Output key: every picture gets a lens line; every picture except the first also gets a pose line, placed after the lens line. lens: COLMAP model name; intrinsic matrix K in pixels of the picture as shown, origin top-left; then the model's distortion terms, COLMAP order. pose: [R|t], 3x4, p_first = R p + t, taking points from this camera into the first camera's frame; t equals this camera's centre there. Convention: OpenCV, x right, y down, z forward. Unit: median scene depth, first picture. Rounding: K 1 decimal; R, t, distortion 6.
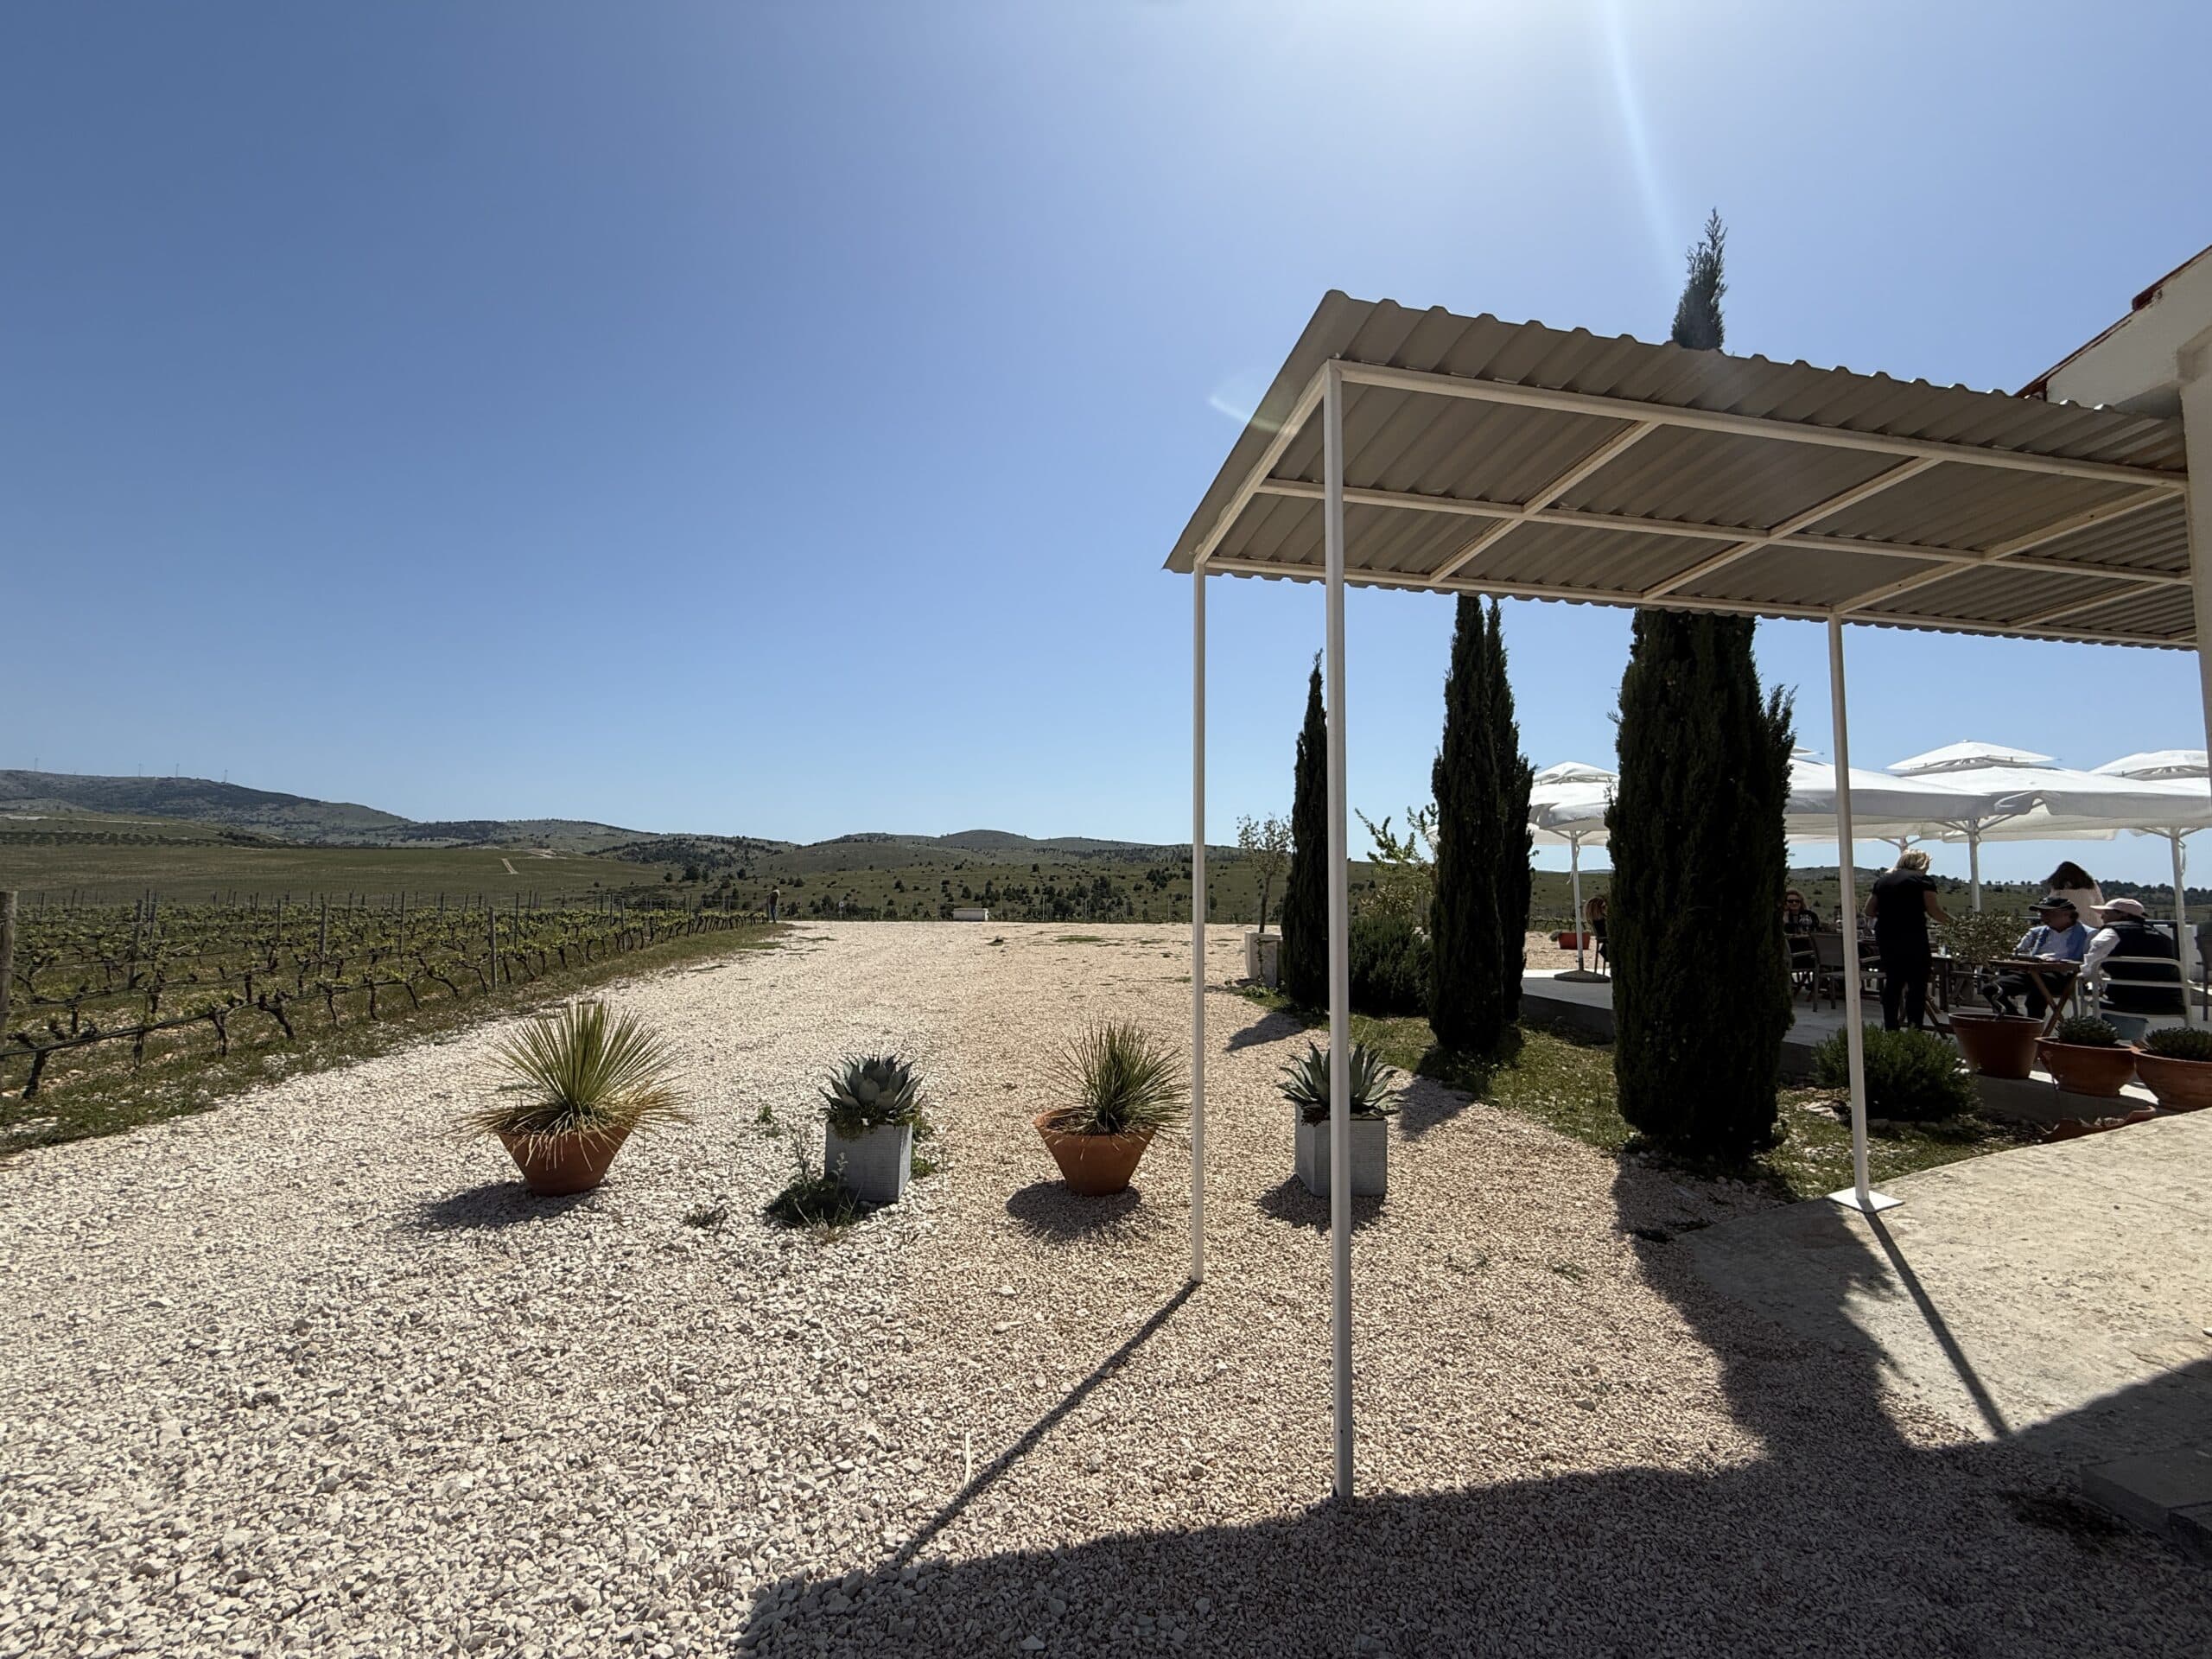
lens RADIAL K [[887.4, 0, 1106.0], [0, 887.4, 829.5], [0, 0, 1]] dist [0.000497, -0.000162]
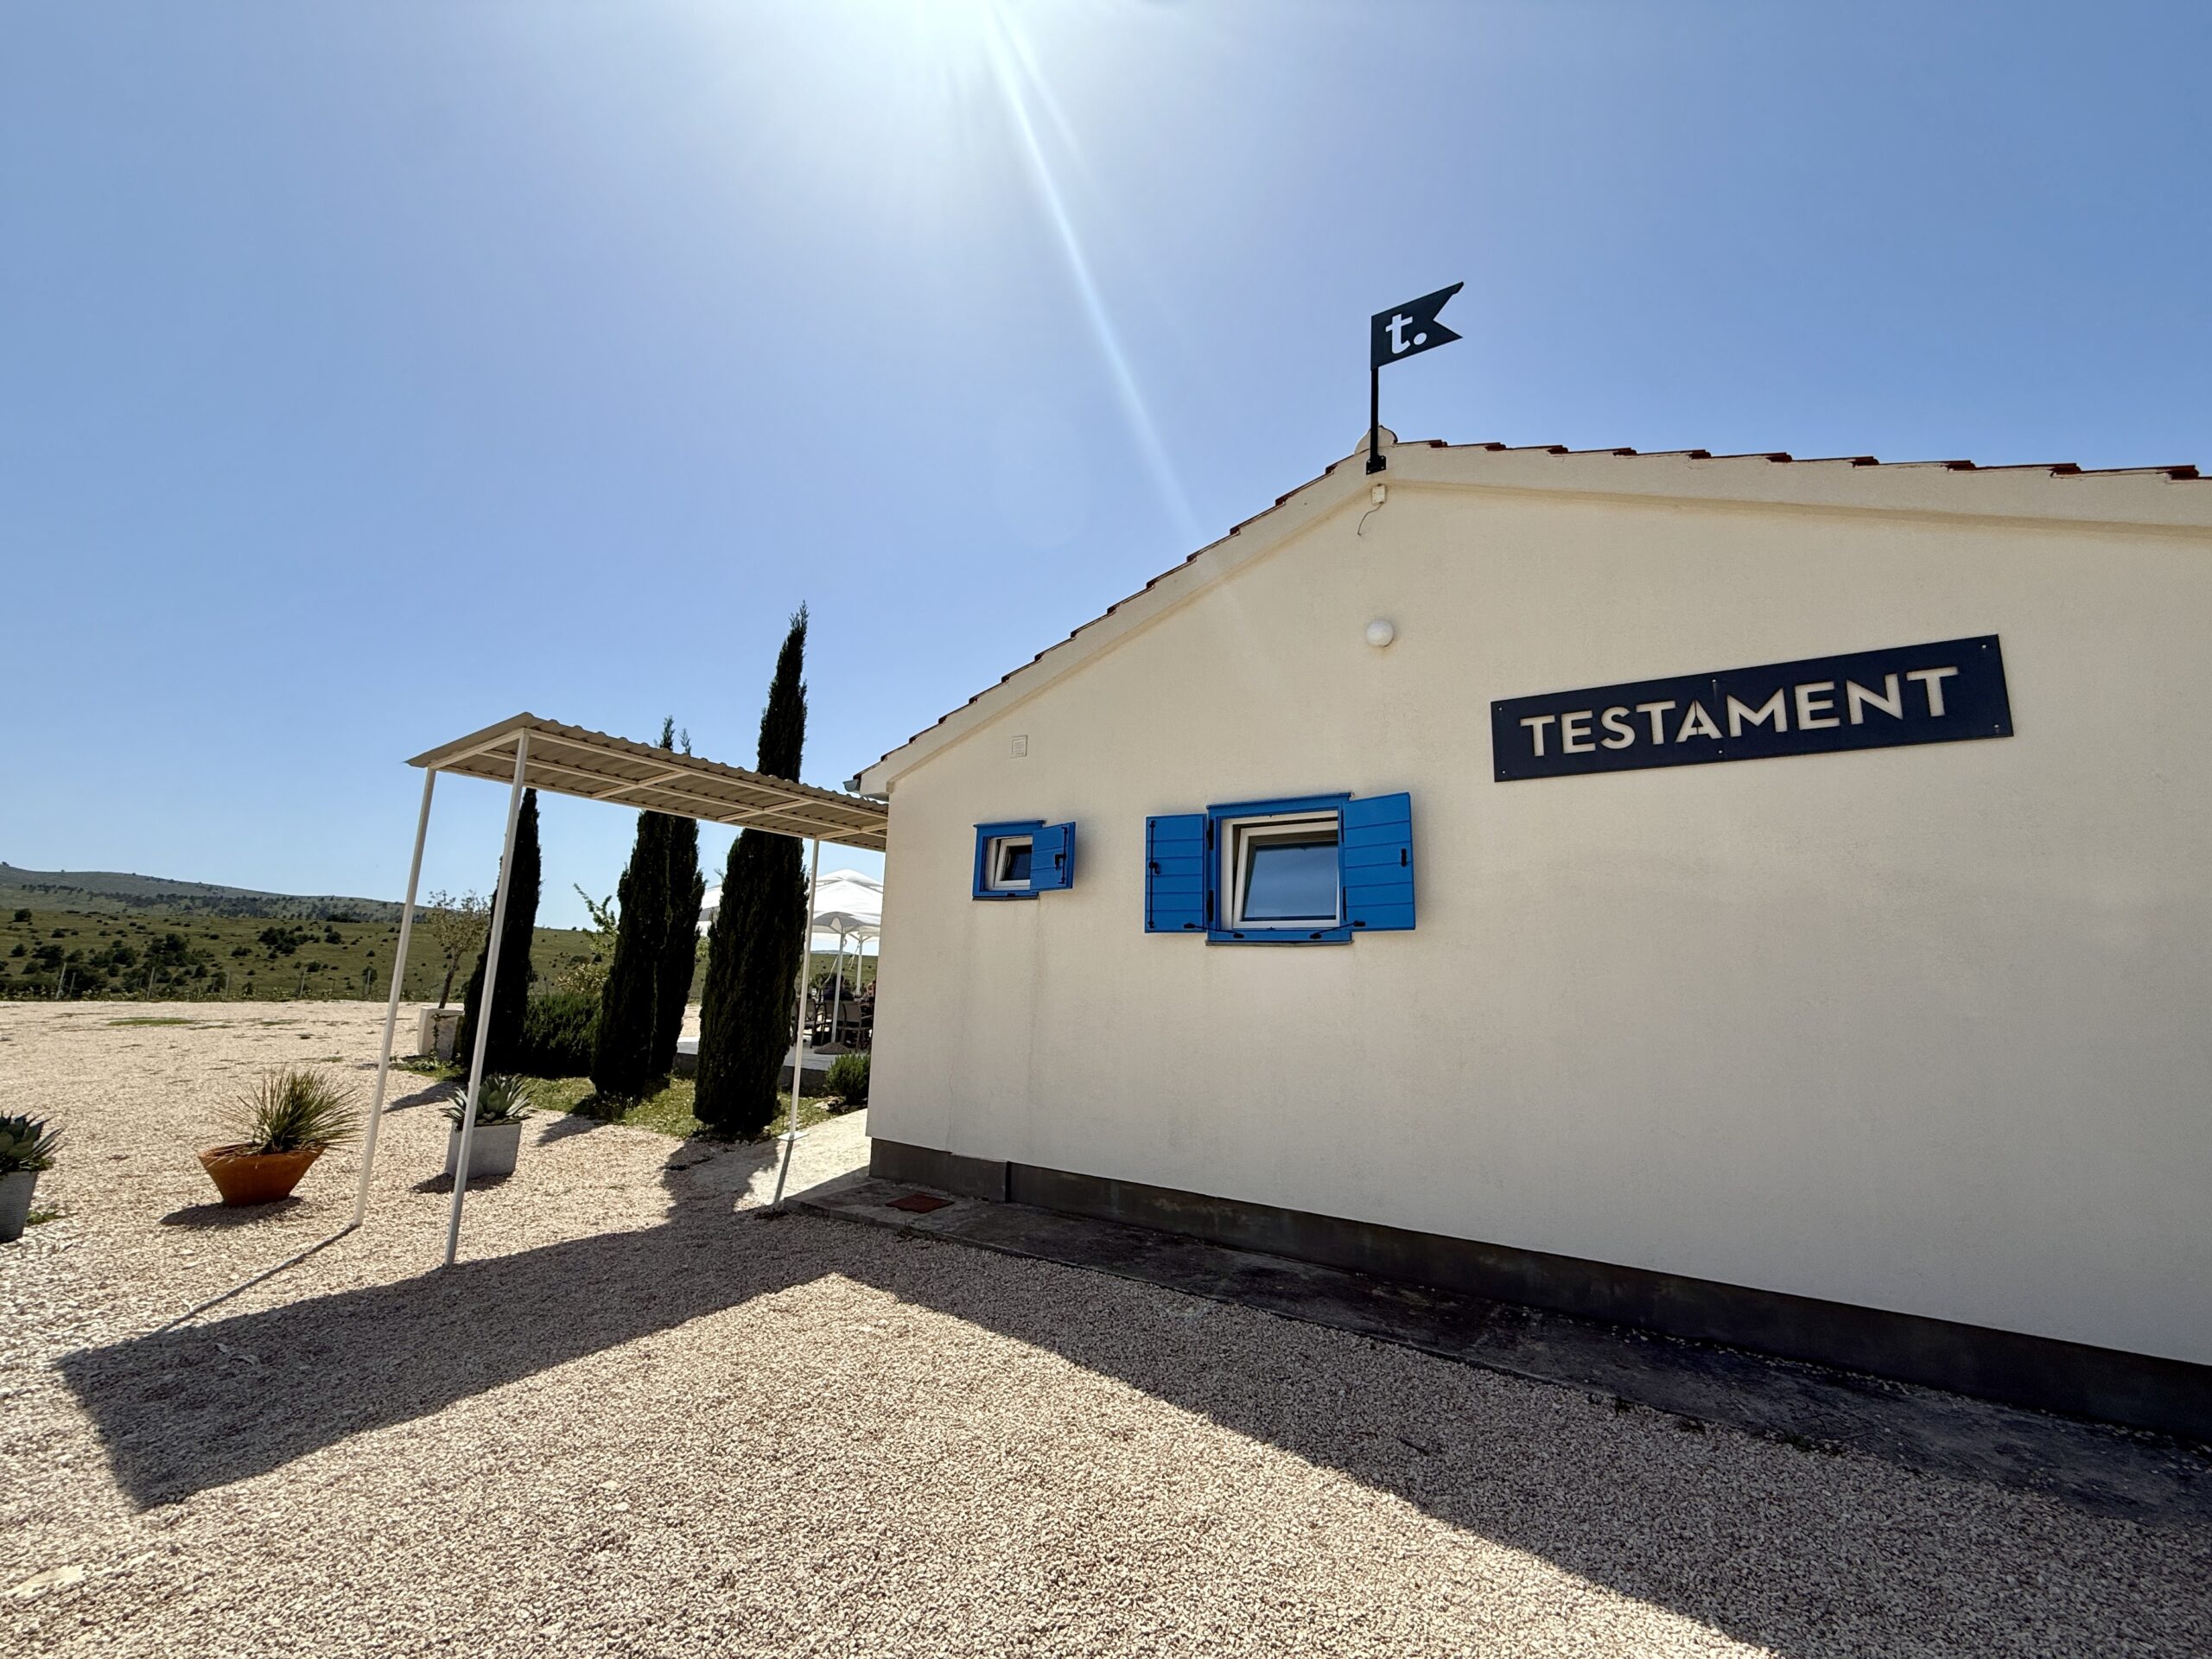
lens RADIAL K [[887.4, 0, 1106.0], [0, 887.4, 829.5], [0, 0, 1]] dist [0.000497, -0.000162]
pose [[0.692712, 0.131973, 0.709037, -0.076534], [-0.071384, 0.990834, -0.114683, -0.040938], [-0.717673, 0.028829, 0.695783, -0.437700]]
